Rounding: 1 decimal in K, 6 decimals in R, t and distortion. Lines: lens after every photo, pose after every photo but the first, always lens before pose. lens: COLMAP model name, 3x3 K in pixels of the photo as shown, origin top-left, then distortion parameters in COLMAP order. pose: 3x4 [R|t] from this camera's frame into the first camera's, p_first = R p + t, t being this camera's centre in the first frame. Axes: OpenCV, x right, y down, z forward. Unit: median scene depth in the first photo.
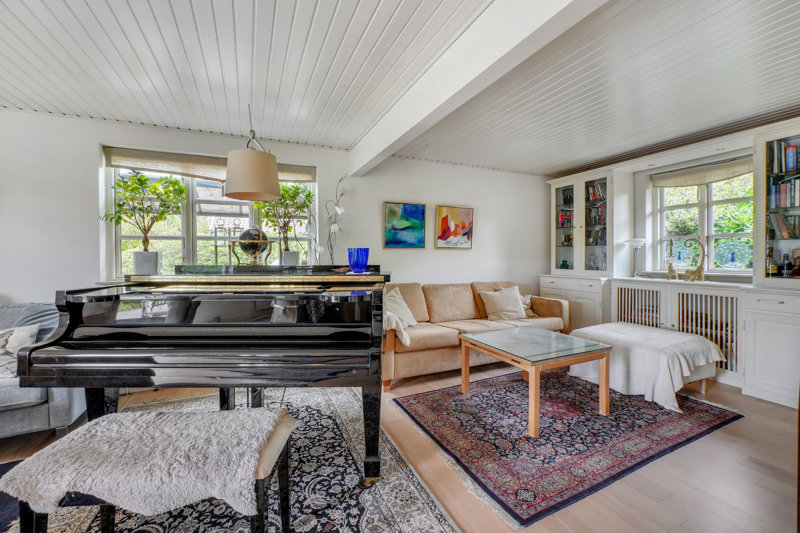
lens RADIAL K [[338.3, 0, 405.4], [0, 338.3, 263.1], [0, 0, 1]] dist [-0.006407, 0.000474]
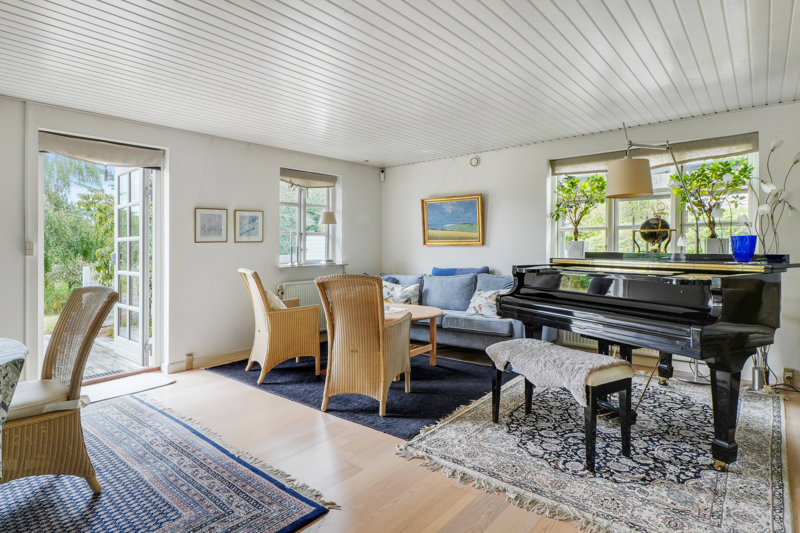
lens RADIAL K [[431.6, 0, 399.3], [0, 431.6, 245.1], [0, 0, 1]] dist [0.006043, 0.001218]
pose [[0.429946, -0.001217, -0.902854, 0.426498], [-0.013831, 0.999873, -0.007933, 0.003015], [0.902749, 0.015898, 0.429875, -0.288238]]
